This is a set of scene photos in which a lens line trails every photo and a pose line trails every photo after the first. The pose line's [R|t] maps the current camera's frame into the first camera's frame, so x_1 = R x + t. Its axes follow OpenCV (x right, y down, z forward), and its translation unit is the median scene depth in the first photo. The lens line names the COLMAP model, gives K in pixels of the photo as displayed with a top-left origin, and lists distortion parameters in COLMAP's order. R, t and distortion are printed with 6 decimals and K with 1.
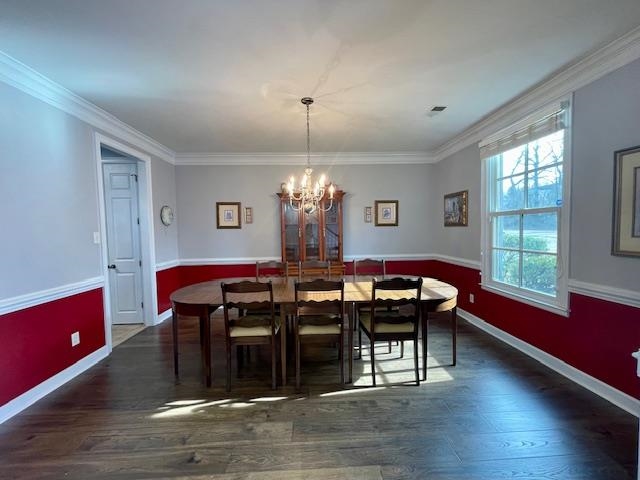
lens RADIAL K [[255.9, 0, 317.7], [0, 255.9, 238.7], [0, 0, 1]] dist [-0.014453, -0.000045]
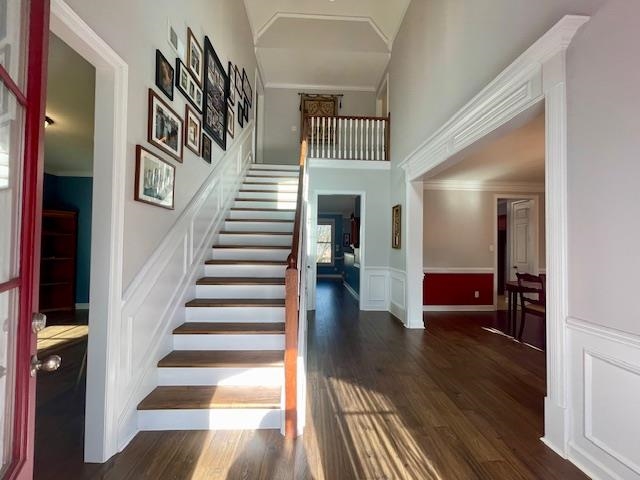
lens RADIAL K [[259.4, 0, 320.0], [0, 259.4, 240.0], [0, 0, 1]] dist [0.001709, 0.000216]
pose [[-0.004971, 0.000650, -0.999987, 1.079772], [-0.054506, 0.998513, 0.000920, 0.004951], [0.998501, 0.054510, -0.004929, -0.298113]]
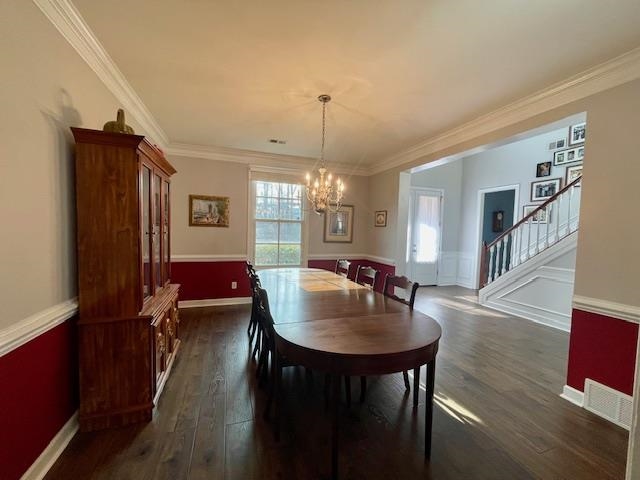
lens RADIAL K [[255.9, 0, 317.7], [0, 255.9, 238.7], [0, 0, 1]] dist [-0.014453, -0.000045]
pose [[-0.280051, -0.024049, 0.959684, -0.916822], [0.012601, 0.999508, 0.028724, -0.030809], [-0.959902, 0.020137, -0.279610, 1.223047]]
